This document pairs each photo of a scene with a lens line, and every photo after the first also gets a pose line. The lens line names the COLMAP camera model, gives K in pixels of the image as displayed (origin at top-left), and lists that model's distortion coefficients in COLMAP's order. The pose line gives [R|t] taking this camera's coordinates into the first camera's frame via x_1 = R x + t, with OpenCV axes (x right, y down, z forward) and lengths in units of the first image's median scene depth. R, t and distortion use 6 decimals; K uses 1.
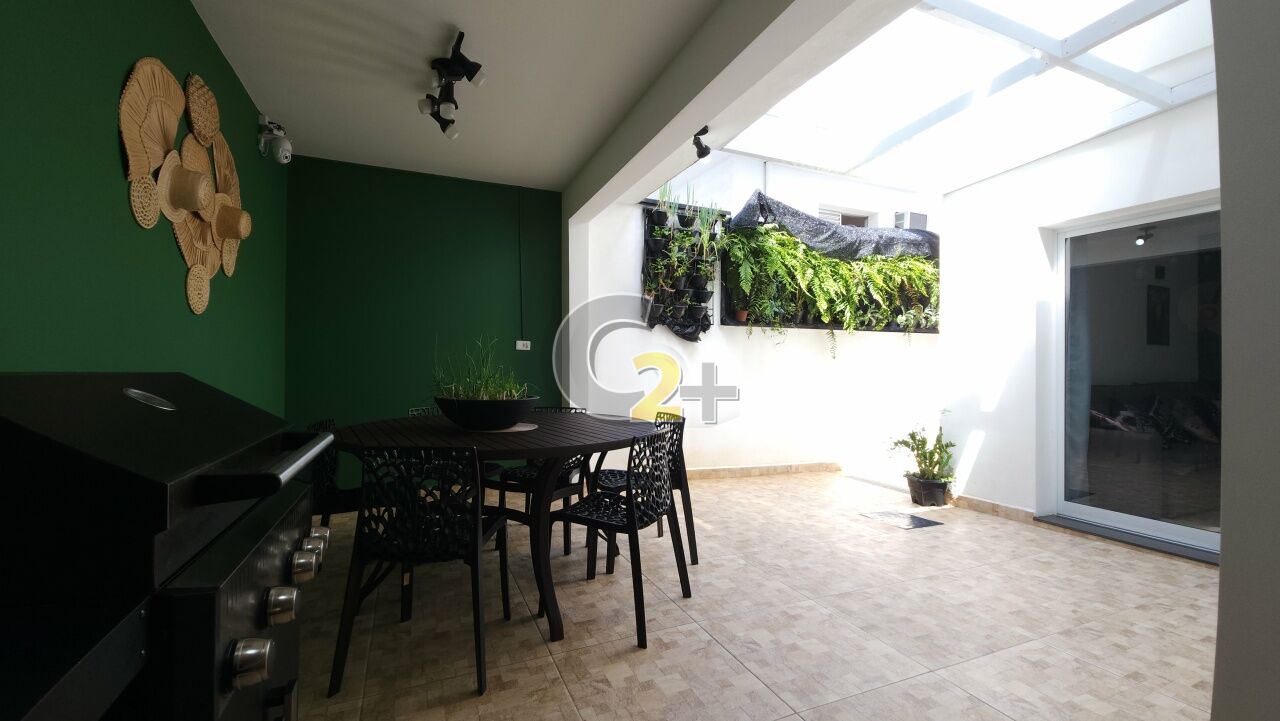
lens RADIAL K [[518.6, 0, 640.0], [0, 518.6, 360.5], [0, 0, 1]] dist [-0.000204, 0.000333]
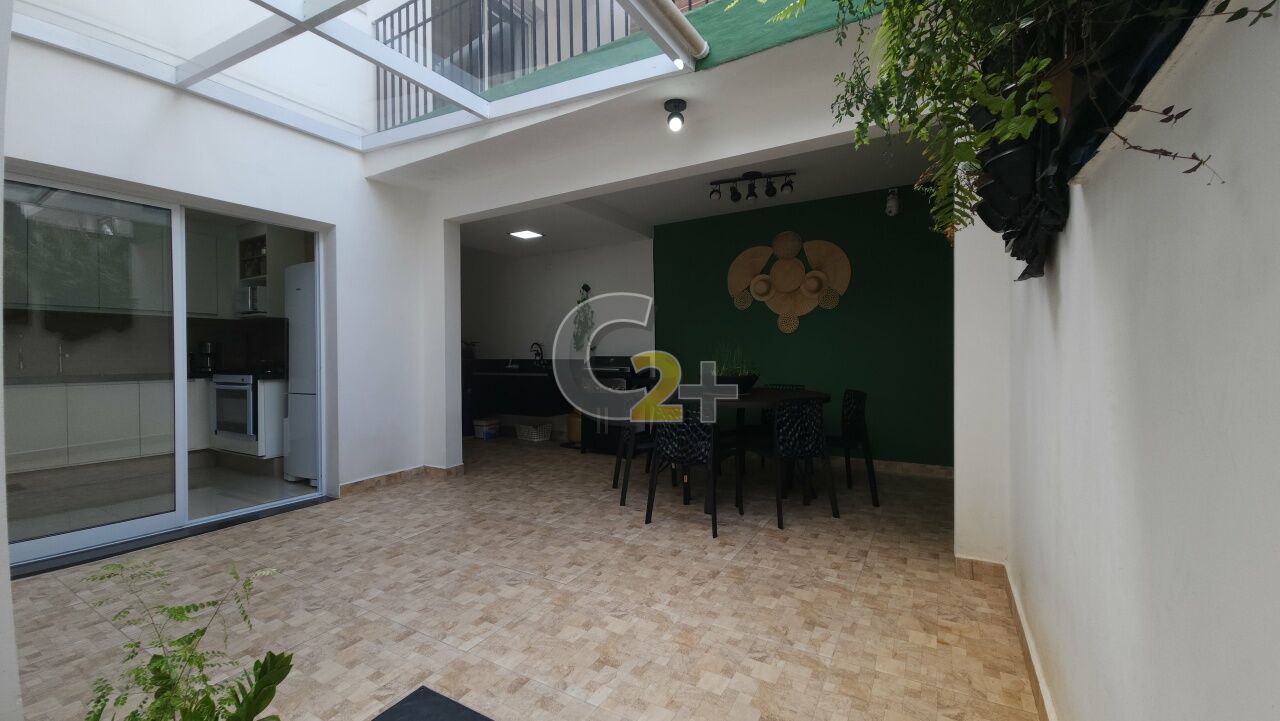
lens RADIAL K [[518.6, 0, 640.0], [0, 518.6, 360.5], [0, 0, 1]] dist [-0.000204, 0.000333]
pose [[-0.813938, 0.003787, -0.580940, 0.919723], [0.002987, 0.999993, 0.002334, 0.018399], [0.580945, 0.000164, -0.813943, 2.225064]]
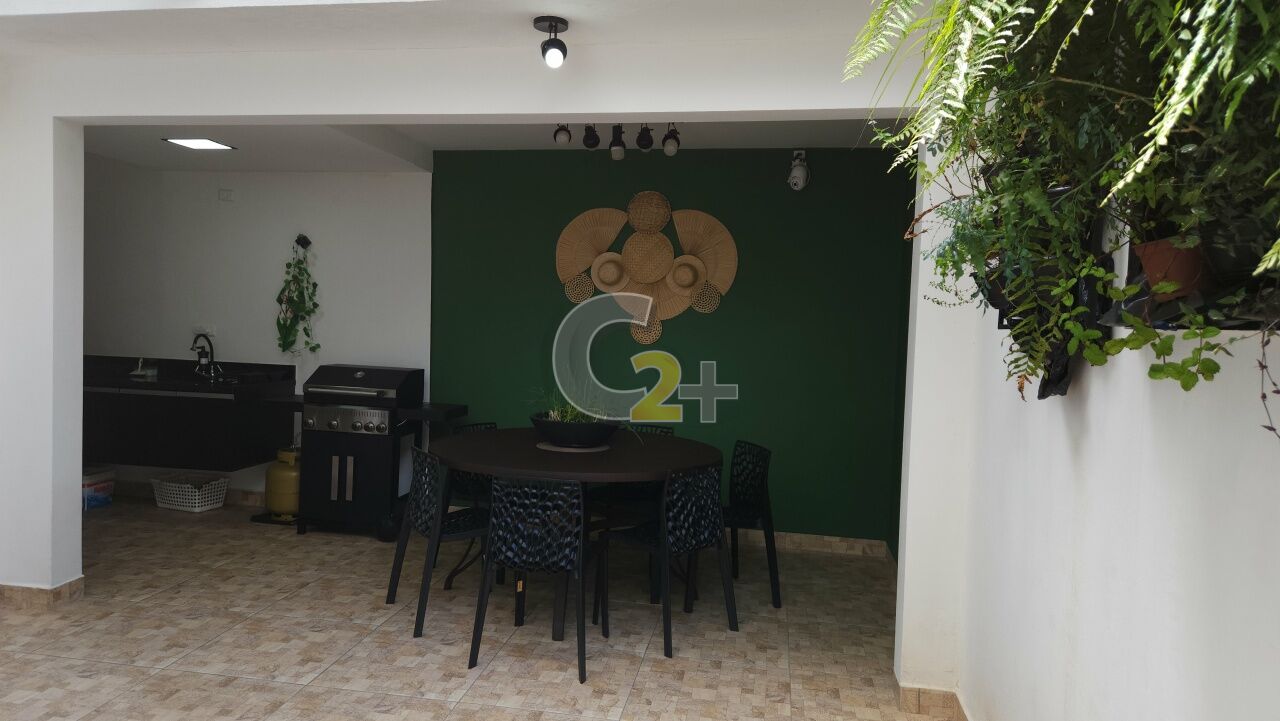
lens RADIAL K [[852.7, 0, 633.7], [0, 852.7, 359.7], [0, 0, 1]] dist [0.074148, -0.066781]
pose [[-0.562655, 0.007512, -0.826658, 1.149969], [-0.035711, 0.998804, 0.033383, -0.122474], [0.825920, 0.048304, -0.561714, 2.139194]]
